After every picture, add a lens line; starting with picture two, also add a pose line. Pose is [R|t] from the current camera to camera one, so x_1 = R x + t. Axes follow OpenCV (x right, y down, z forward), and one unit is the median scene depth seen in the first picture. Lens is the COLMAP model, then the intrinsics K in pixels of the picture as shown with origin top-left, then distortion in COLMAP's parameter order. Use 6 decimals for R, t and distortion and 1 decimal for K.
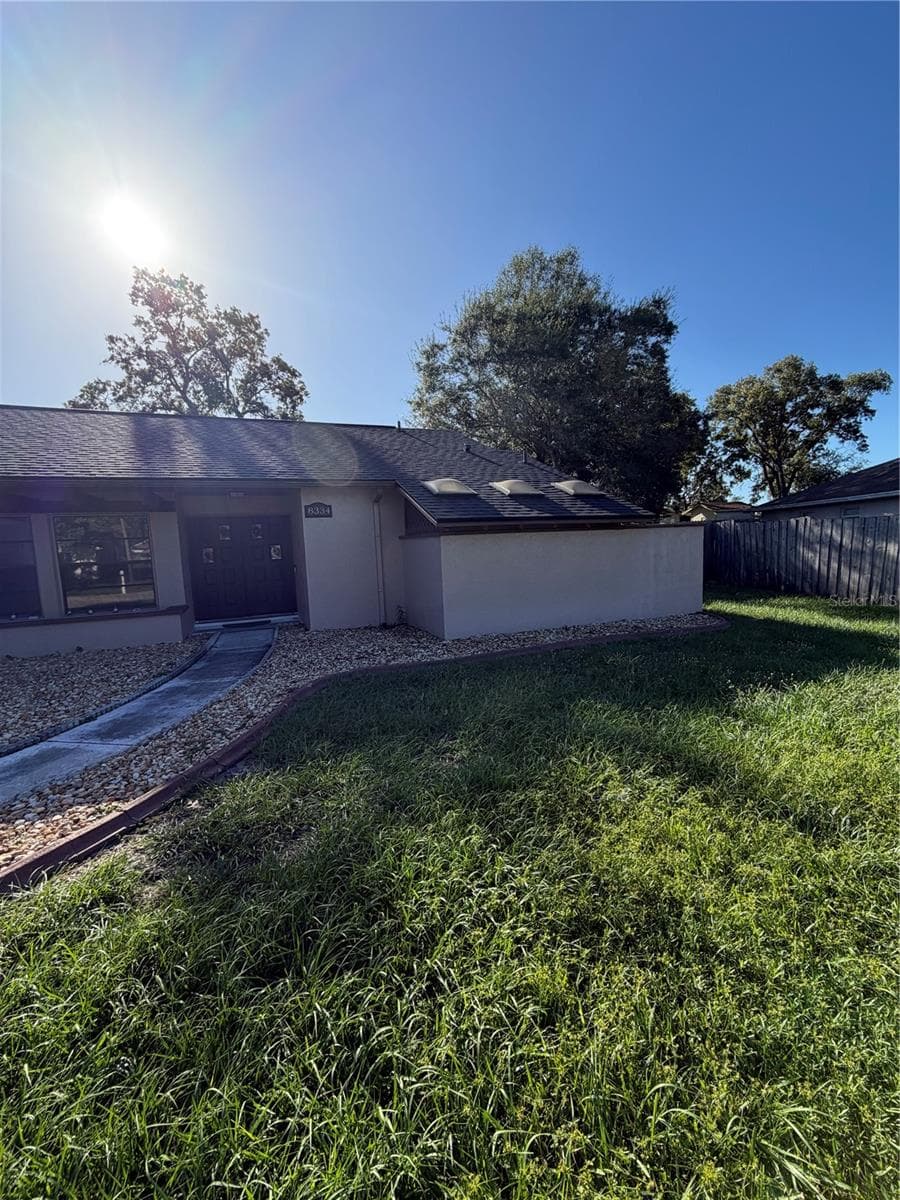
lens RADIAL K [[479.1, 0, 450.4], [0, 479.1, 596.8], [0, 0, 1]] dist [-0.000642, -0.000185]
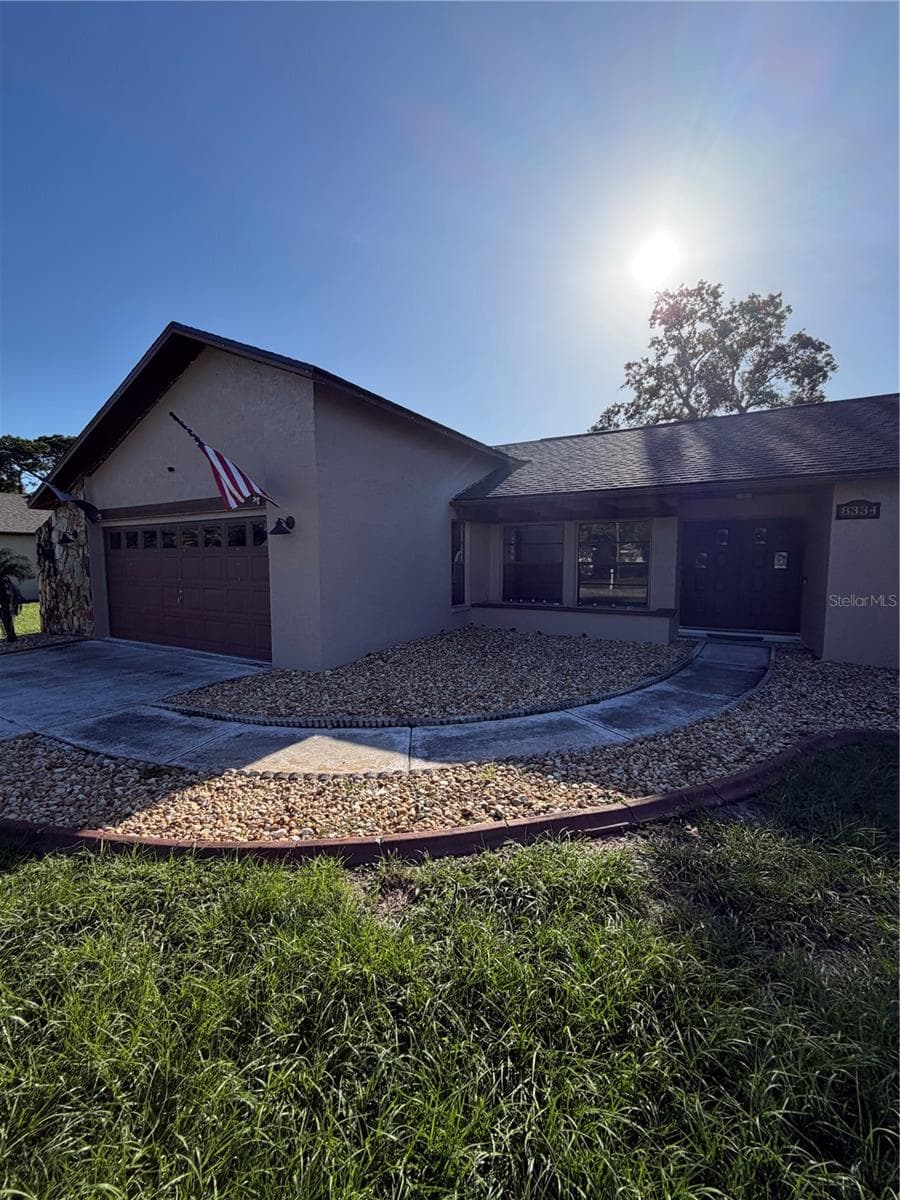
lens RADIAL K [[478.6, 0, 451.3], [0, 478.6, 597.0], [0, 0, 1]] dist [0.001458, -0.000321]
pose [[0.606798, 0.105613, -0.787808, -0.043762], [-0.110252, 0.992736, 0.048165, -0.004574], [0.787173, 0.057631, 0.614034, 0.008470]]
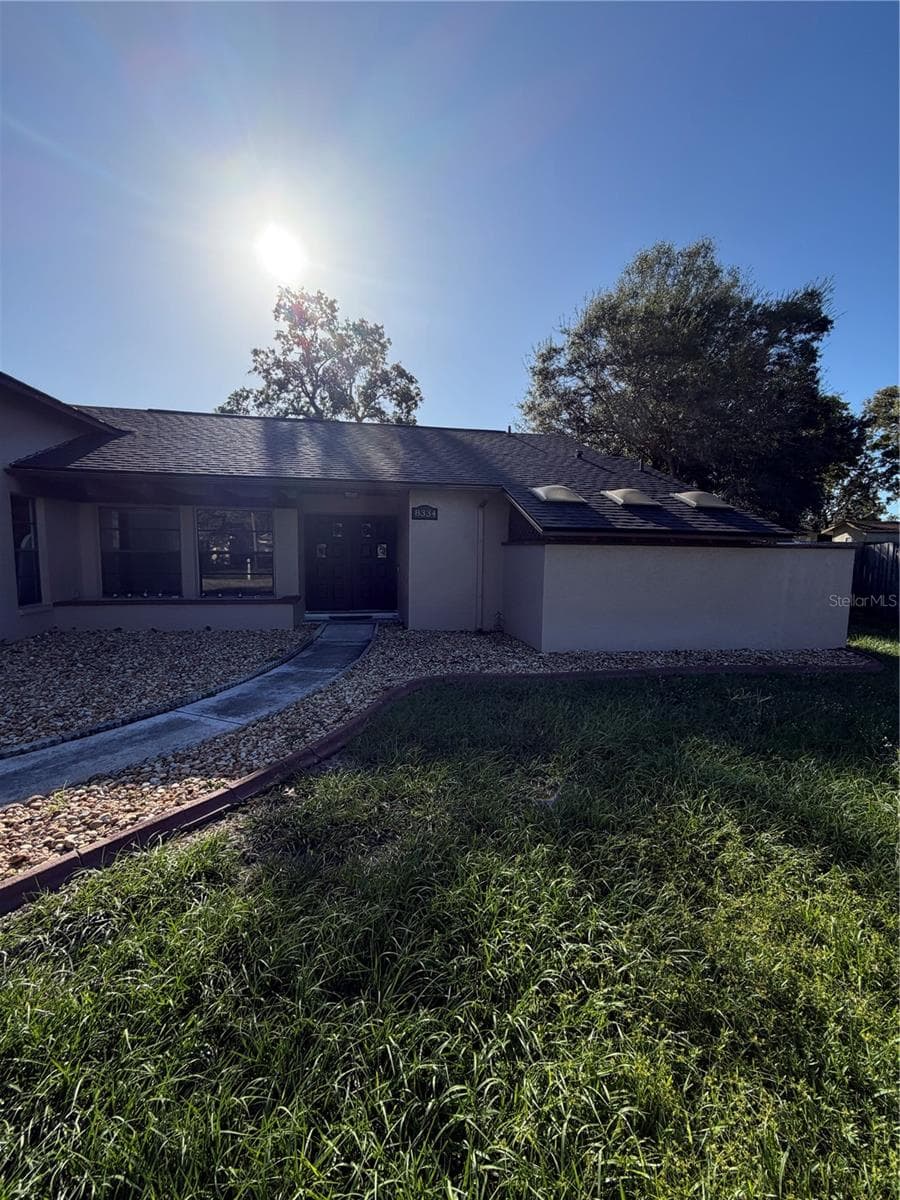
lens RADIAL K [[478.2, 0, 449.8], [0, 478.2, 597.8], [0, 0, 1]] dist [-0.001011, -0.000035]
pose [[0.977223, 0.075640, -0.198280, -0.007170], [-0.076929, 0.997036, 0.001205, -0.005273], [0.197783, 0.014076, 0.980145, 0.014102]]
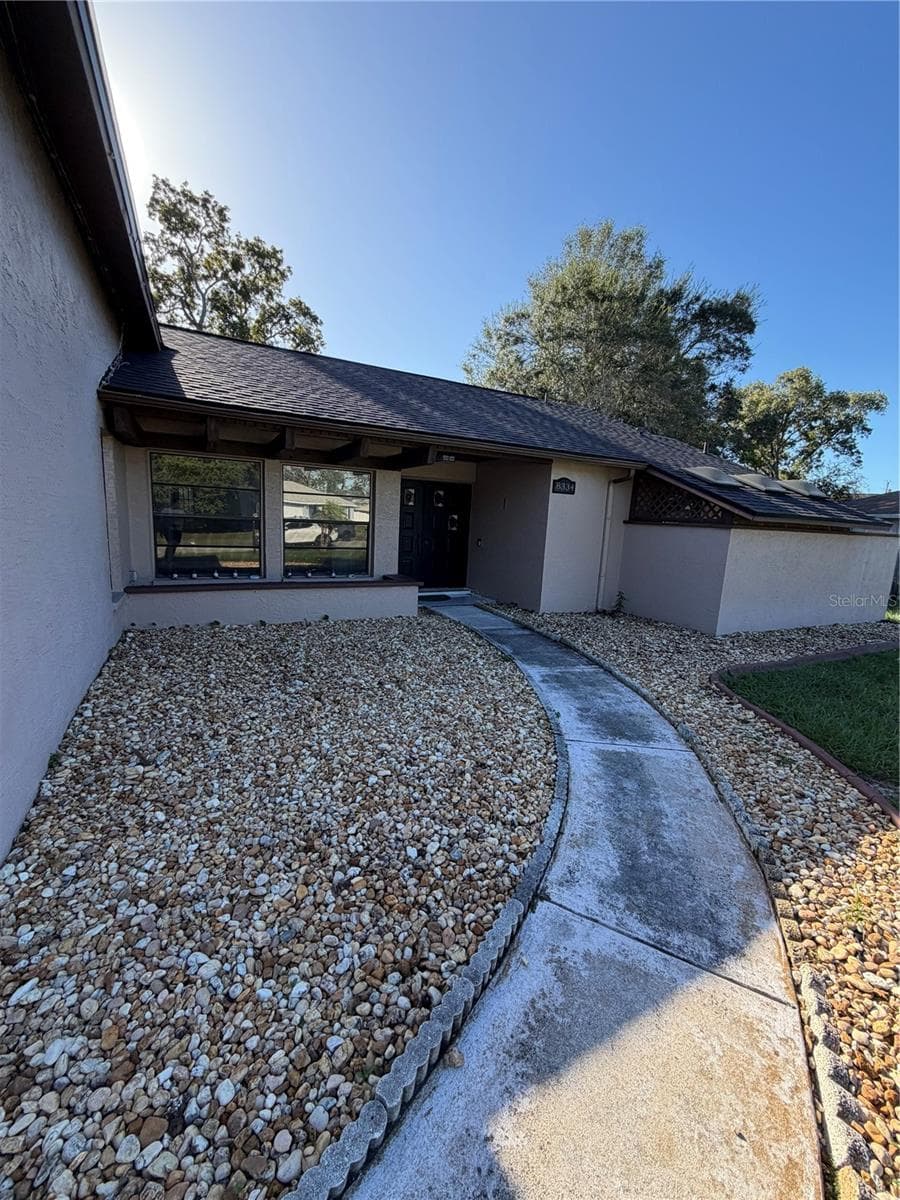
lens RADIAL K [[478.2, 0, 449.8], [0, 478.2, 597.8], [0, 0, 1]] dist [-0.001011, -0.000035]
pose [[0.992001, 0.074433, 0.101949, -0.527050], [-0.080148, 0.995365, 0.053155, 0.004697], [-0.097520, -0.060901, 0.993368, 0.072476]]
